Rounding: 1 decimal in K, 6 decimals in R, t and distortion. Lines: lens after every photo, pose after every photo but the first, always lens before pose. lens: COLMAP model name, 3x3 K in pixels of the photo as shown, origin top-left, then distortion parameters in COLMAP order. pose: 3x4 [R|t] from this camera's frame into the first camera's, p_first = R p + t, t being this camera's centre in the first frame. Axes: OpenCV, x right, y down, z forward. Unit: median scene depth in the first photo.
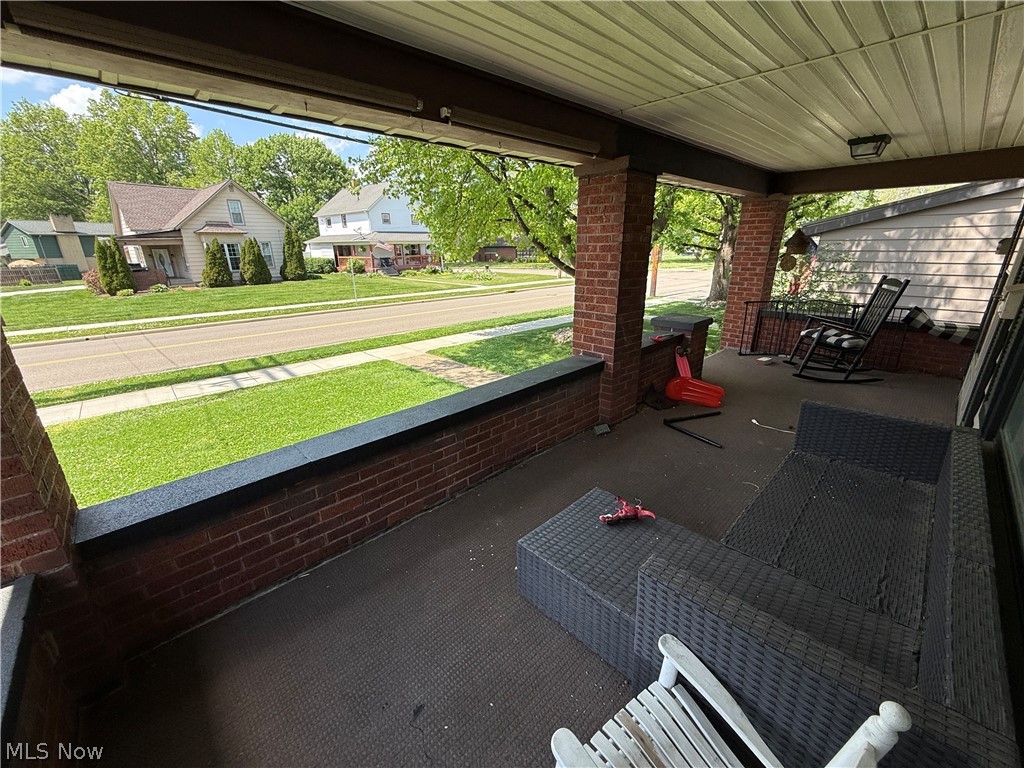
lens RADIAL K [[409.2, 0, 502.8], [0, 409.2, 382.5], [0, 0, 1]] dist [0.001070, -0.000102]
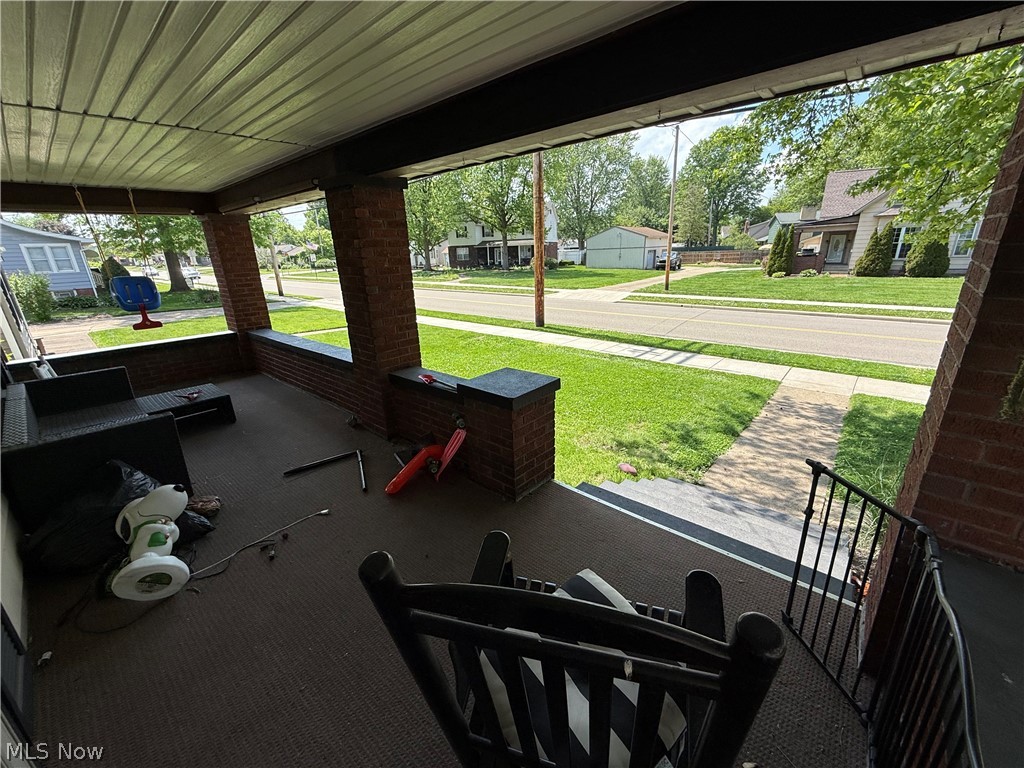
lens RADIAL K [[409.2, 0, 502.9], [0, 409.2, 382.5], [0, 0, 1]] dist [0.001070, -0.000102]
pose [[0.101487, 0.322432, -0.941136, 0.420617], [-0.286374, 0.915447, 0.282750, -0.129420], [0.952728, 0.240822, 0.185242, 0.362034]]
